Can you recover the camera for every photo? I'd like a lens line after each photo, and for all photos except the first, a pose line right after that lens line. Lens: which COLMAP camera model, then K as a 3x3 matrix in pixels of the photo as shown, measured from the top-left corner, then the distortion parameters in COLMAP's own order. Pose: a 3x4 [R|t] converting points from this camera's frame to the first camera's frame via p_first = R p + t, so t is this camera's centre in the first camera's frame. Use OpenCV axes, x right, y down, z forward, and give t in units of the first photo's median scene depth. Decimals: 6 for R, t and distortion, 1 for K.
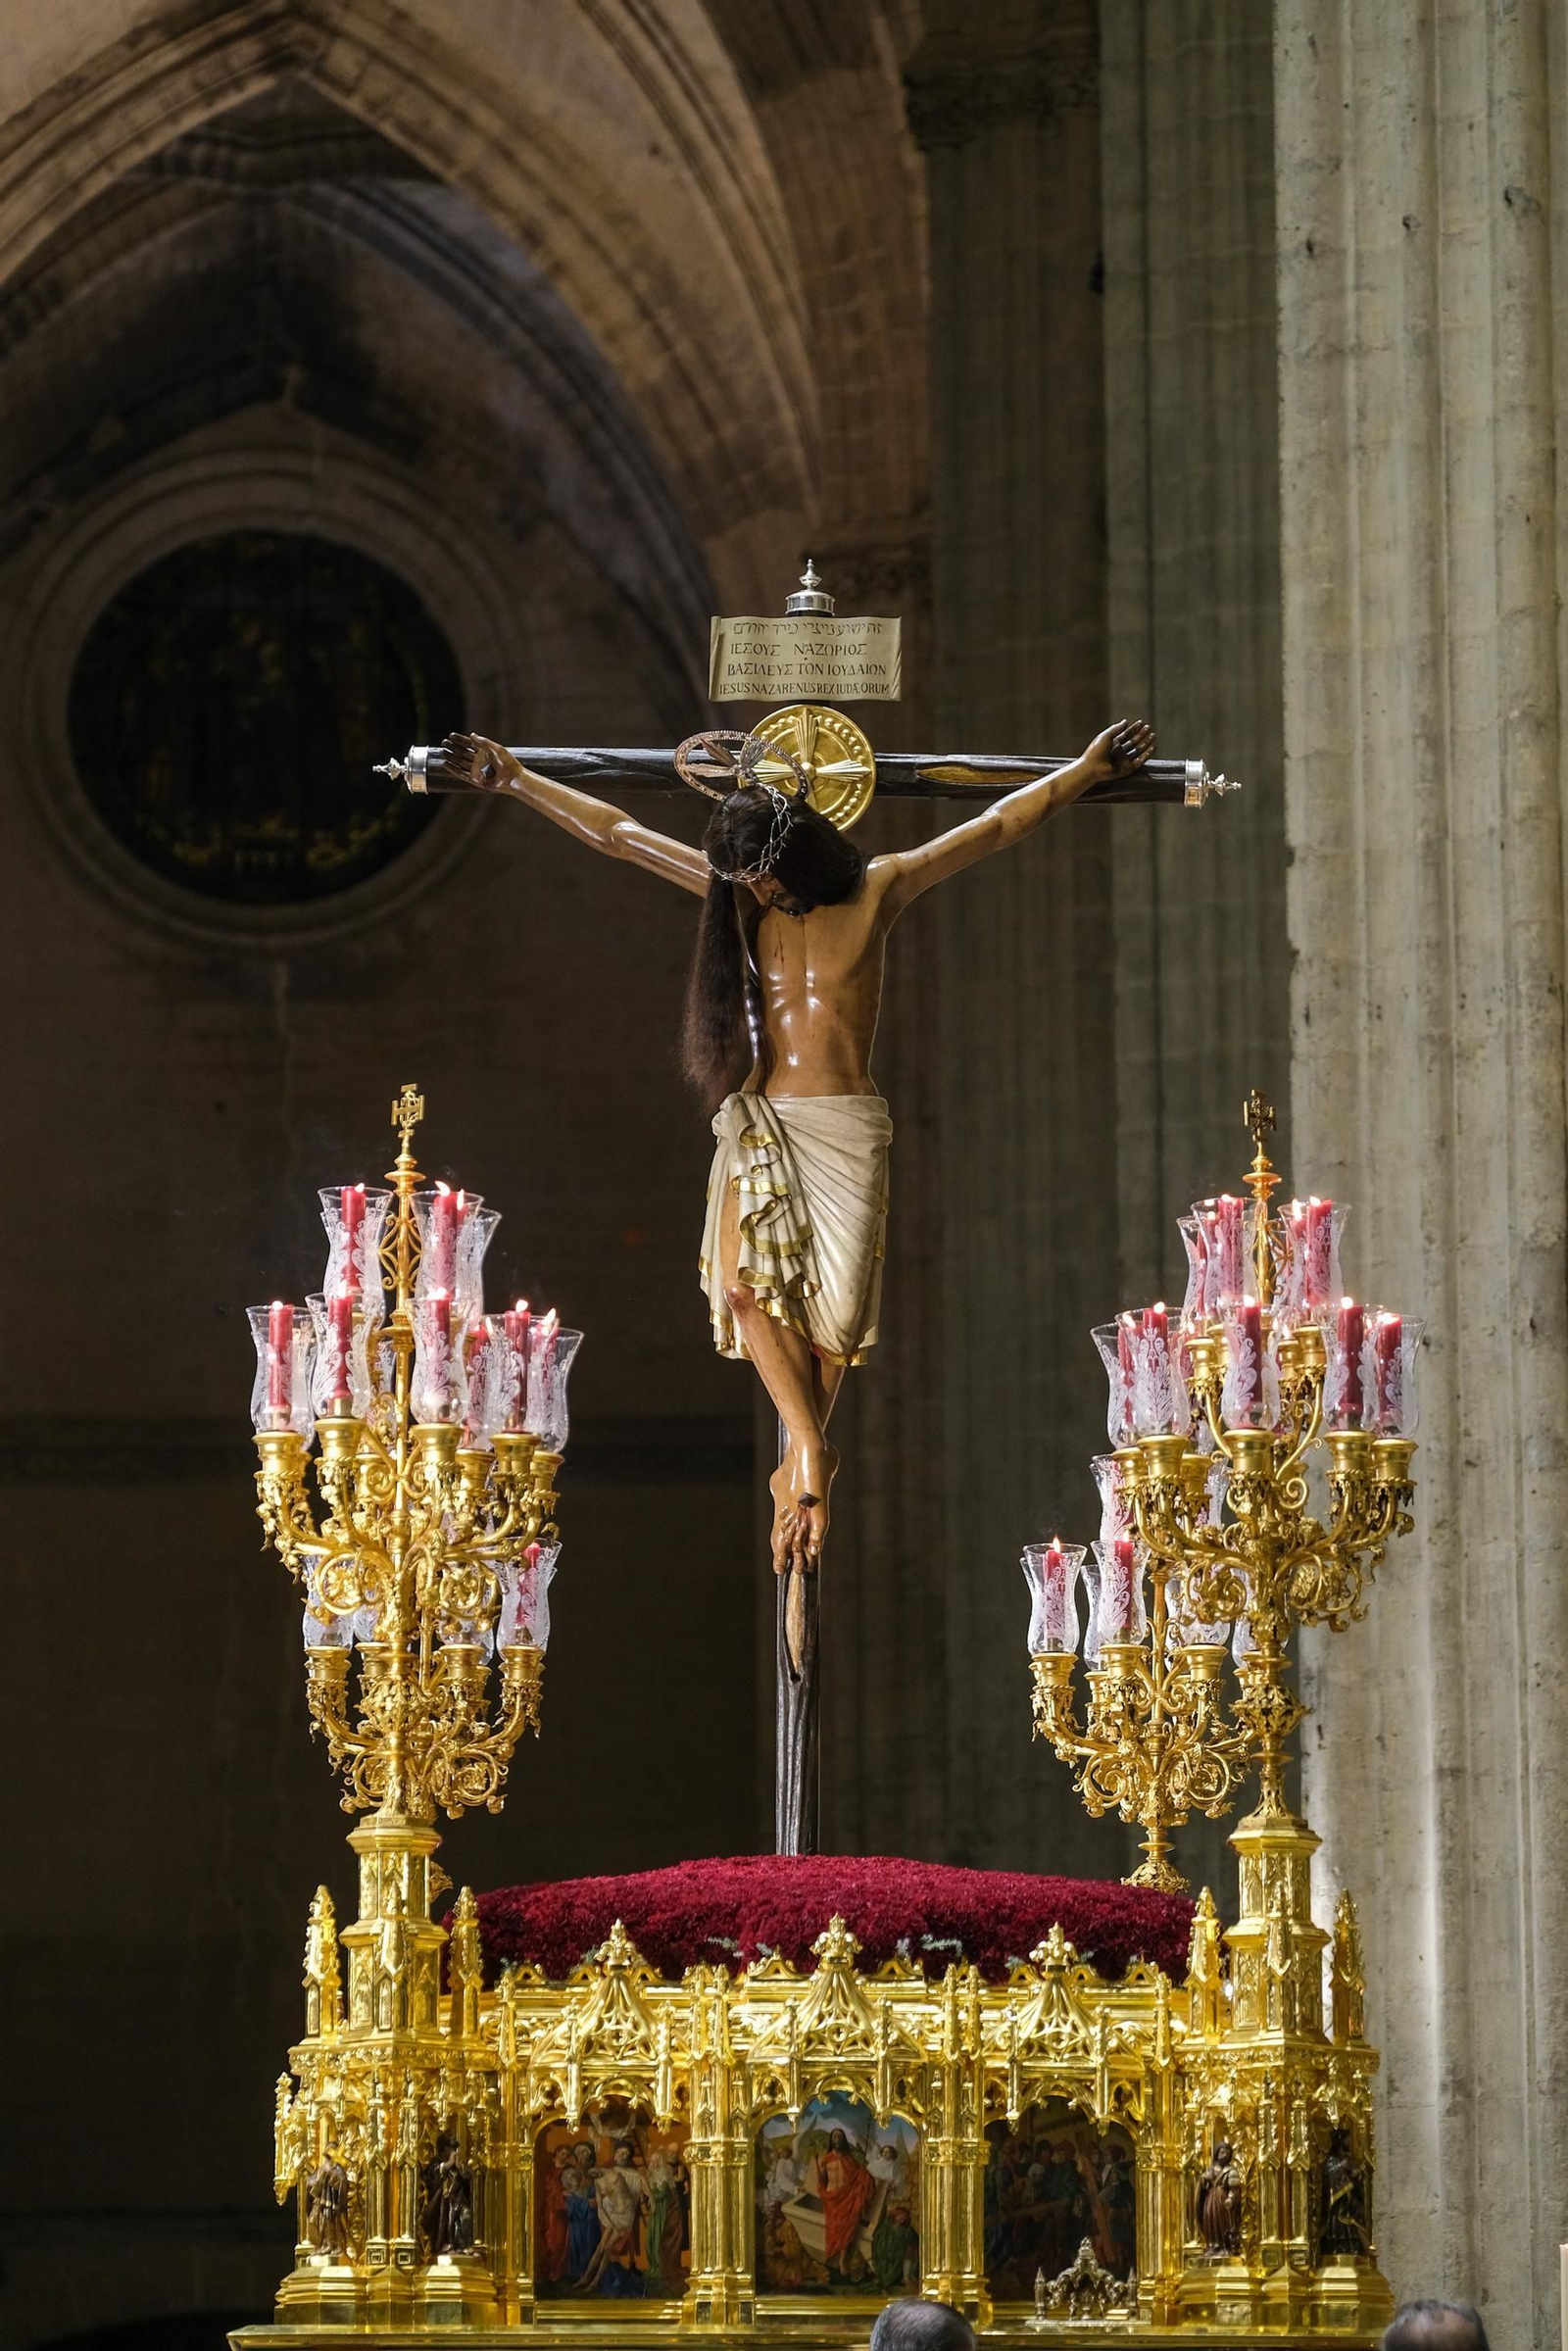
lens RADIAL K [[9704.3, 0, 784.0], [0, 9704.3, 1175.5], [0, 0, 1]] dist [0.095474, 9.126074]
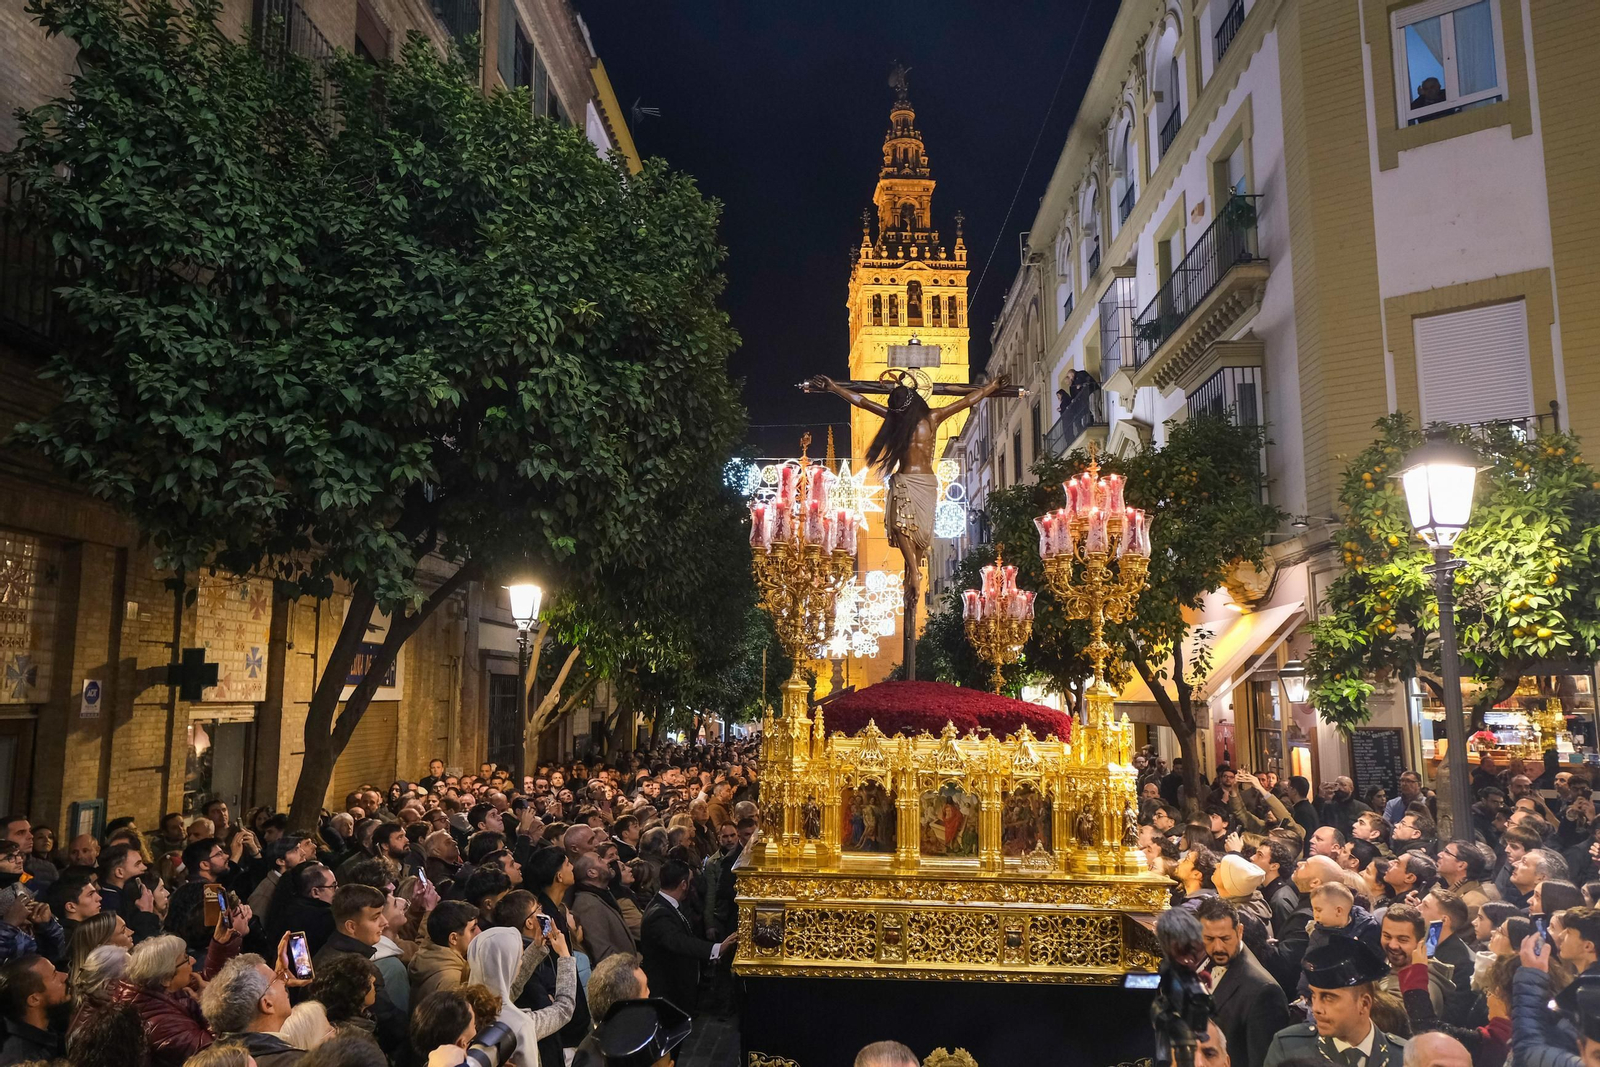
lens RADIAL K [[1203.8, 0, 798.7], [0, 1203.8, 491.9], [0, 0, 1]] dist [0.004259, 0.000540]
pose [[0.998800, 0.016949, -0.045950, -0.023617], [-0.018348, 0.999376, -0.030189, 0.020748], [0.045410, 0.030996, 0.998487, 0.641027]]
